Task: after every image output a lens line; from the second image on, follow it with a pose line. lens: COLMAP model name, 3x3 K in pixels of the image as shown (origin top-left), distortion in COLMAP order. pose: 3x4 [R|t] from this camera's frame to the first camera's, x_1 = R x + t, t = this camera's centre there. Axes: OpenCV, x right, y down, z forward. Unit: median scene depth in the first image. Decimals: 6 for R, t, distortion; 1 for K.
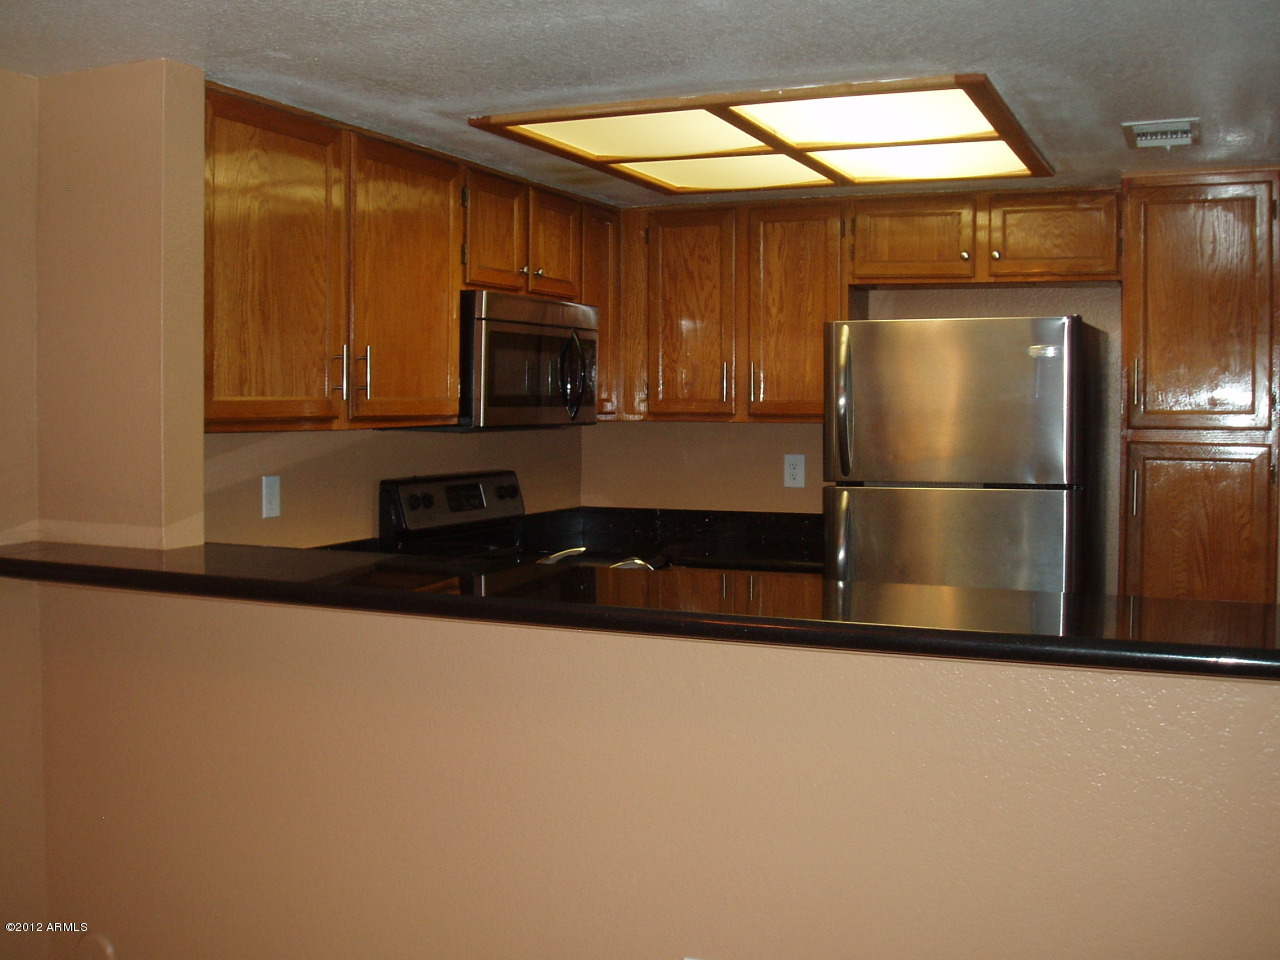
lens RADIAL K [[1330.3, 0, 640.9], [0, 1330.3, 456.4], [0, 0, 1]] dist [-0.119172, 0.009074]
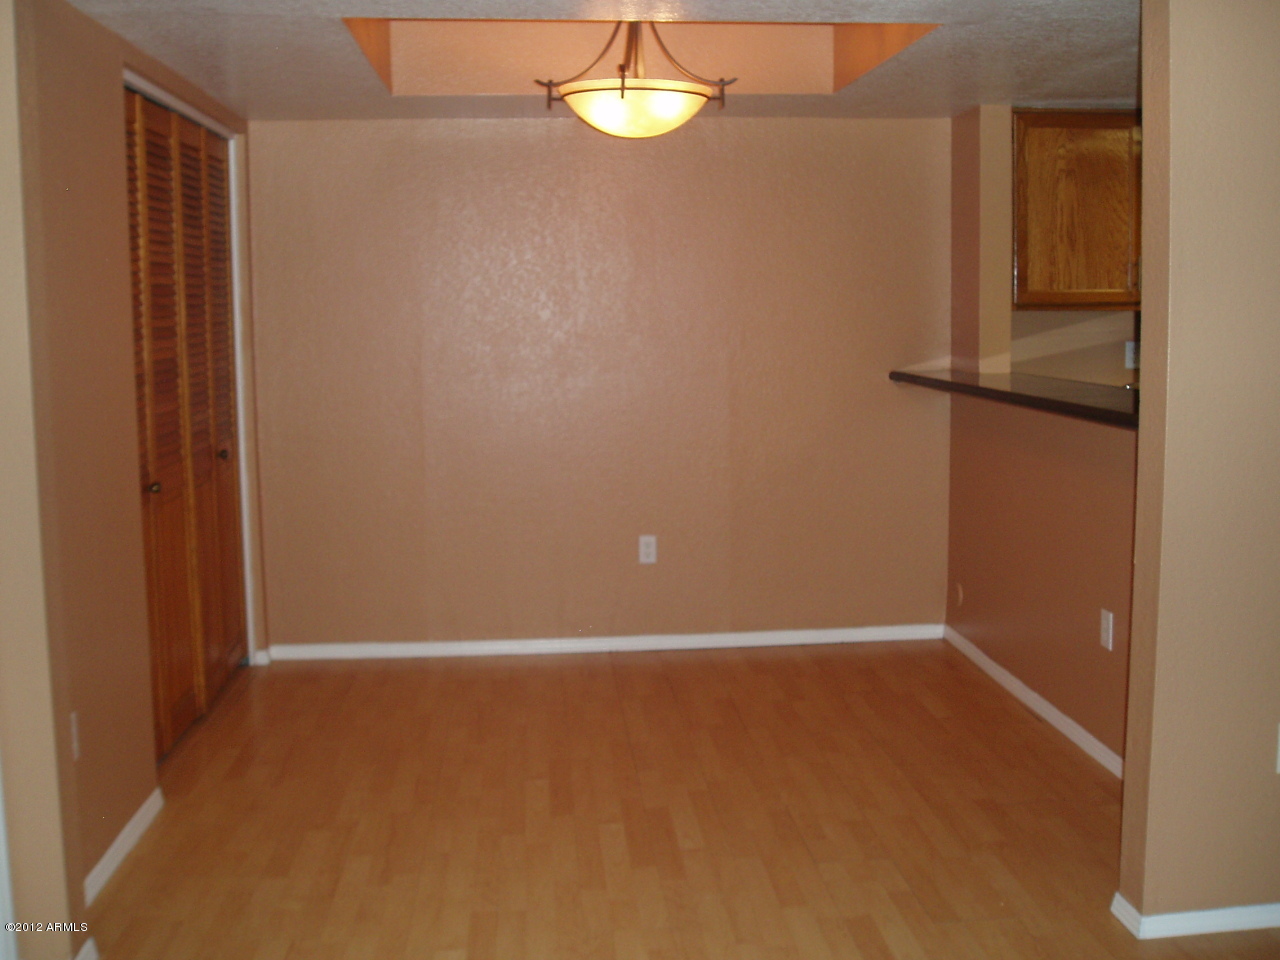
lens RADIAL K [[1330.3, 0, 640.9], [0, 1330.3, 456.4], [0, 0, 1]] dist [-0.119172, 0.009074]
pose [[0.473055, 0.090192, -0.876404, 0.937302], [-0.018012, 0.995528, 0.092729, 0.020980], [0.880849, -0.028080, 0.472564, -0.272907]]
